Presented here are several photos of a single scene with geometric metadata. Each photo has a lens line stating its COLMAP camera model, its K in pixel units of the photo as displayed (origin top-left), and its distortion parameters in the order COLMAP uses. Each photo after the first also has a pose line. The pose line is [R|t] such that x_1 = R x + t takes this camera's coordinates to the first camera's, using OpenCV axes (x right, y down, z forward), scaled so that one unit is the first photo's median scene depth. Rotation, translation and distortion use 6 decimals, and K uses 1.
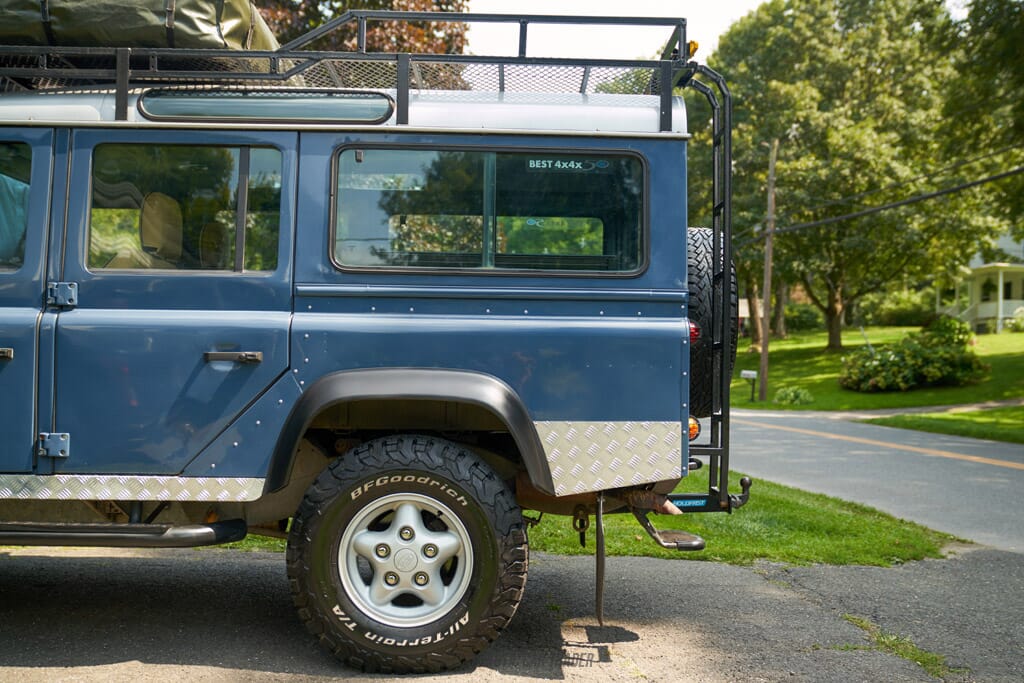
lens RADIAL K [[886.9, 0, 514.1], [0, 886.9, 357.4], [0, 0, 1]] dist [-0.034253, 0.022529]
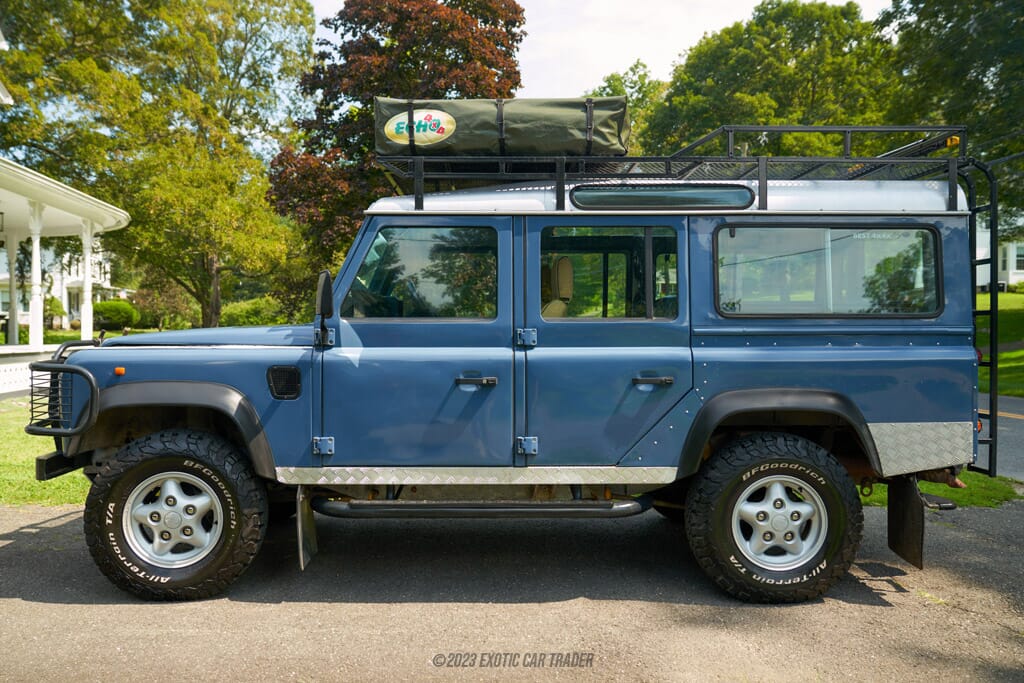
lens RADIAL K [[710.8, 0, 512.0], [0, 710.8, 341.5], [0, 0, 1]] dist [0.004224, 0.000506]
pose [[0.999738, -0.016288, -0.016074, -0.512049], [0.016724, 0.999484, 0.027414, -0.095229], [0.015619, -0.027676, 0.999495, -0.125633]]
